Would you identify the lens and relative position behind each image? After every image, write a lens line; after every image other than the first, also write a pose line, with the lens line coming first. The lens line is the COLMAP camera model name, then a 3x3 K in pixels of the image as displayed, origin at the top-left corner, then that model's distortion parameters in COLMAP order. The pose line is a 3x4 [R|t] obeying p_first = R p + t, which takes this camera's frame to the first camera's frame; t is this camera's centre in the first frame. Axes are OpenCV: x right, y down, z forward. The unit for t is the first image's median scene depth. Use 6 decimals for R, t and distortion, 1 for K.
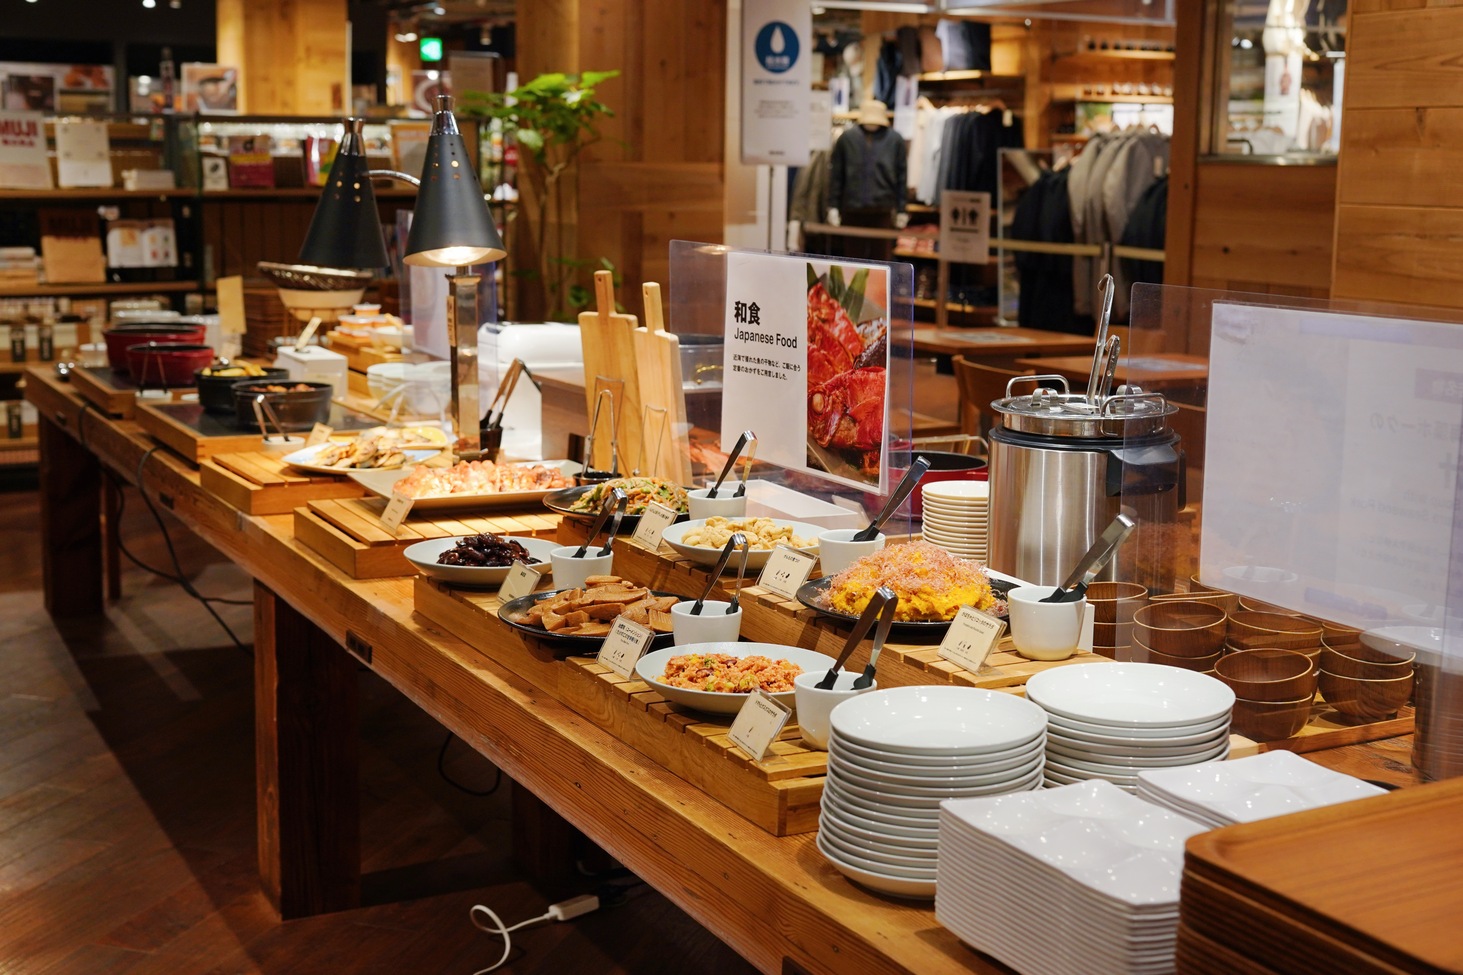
lens RADIAL K [[1927.2, 0, 731.8], [0, 1927.2, 486.1], [0, 0, 1]] dist [0.001890, 0.000000]
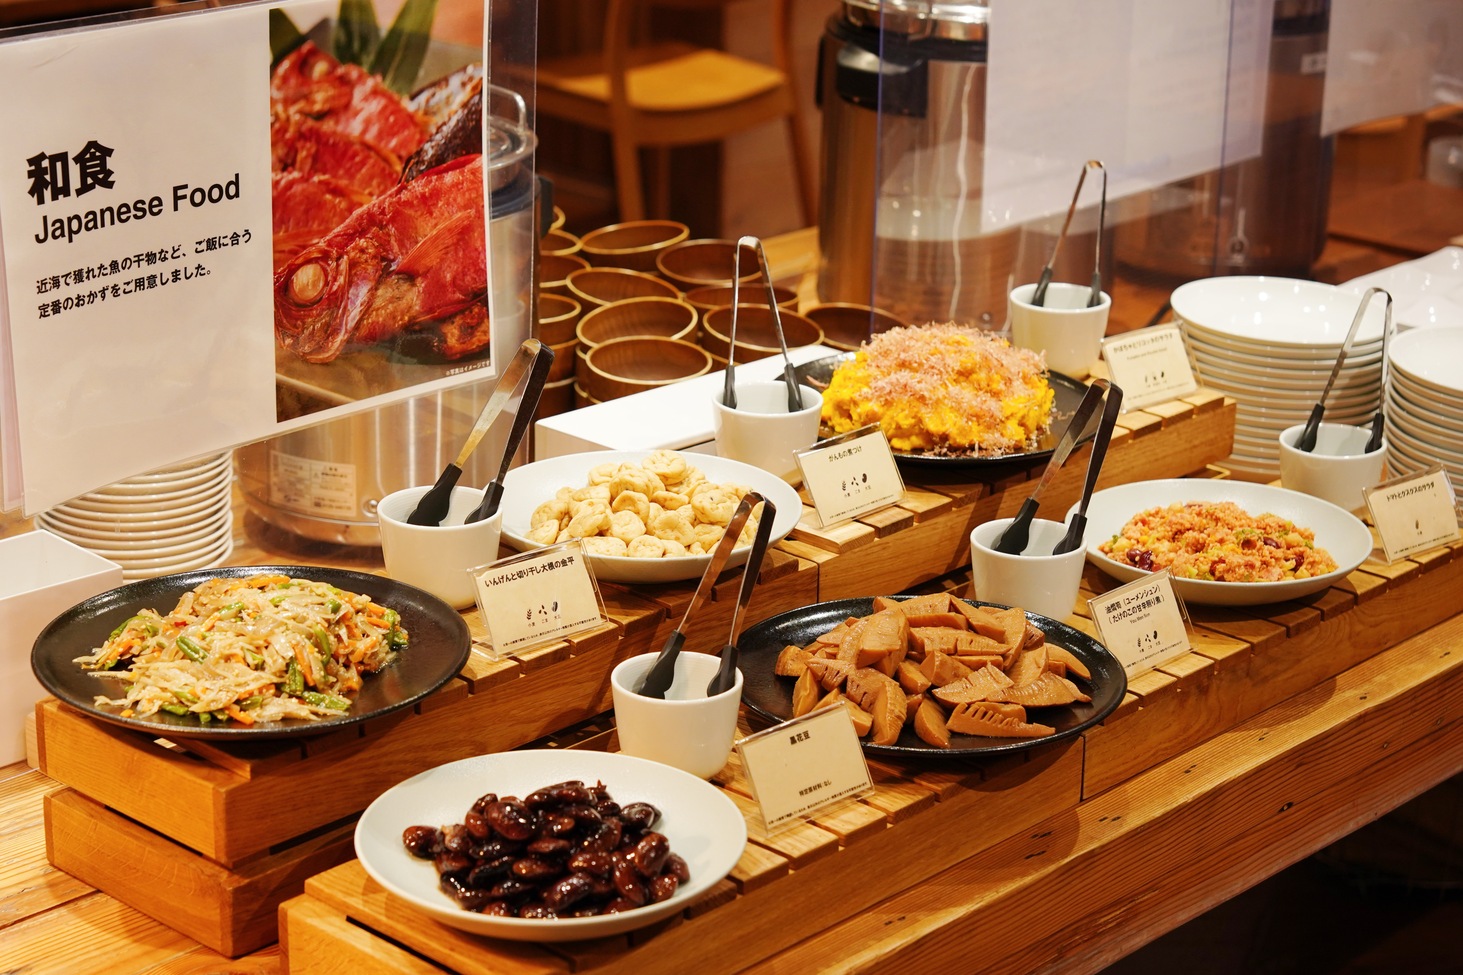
lens RADIAL K [[2999.0, 0, 731.1], [0, 2999.0, 487.7], [0, 0, 1]] dist [0.021069, 0.000000]
pose [[-0.310874, -0.338560, 0.888107, -0.701709], [0.135738, 0.909013, 0.394044, -0.288987], [-0.940709, 0.243048, -0.236633, 1.114325]]
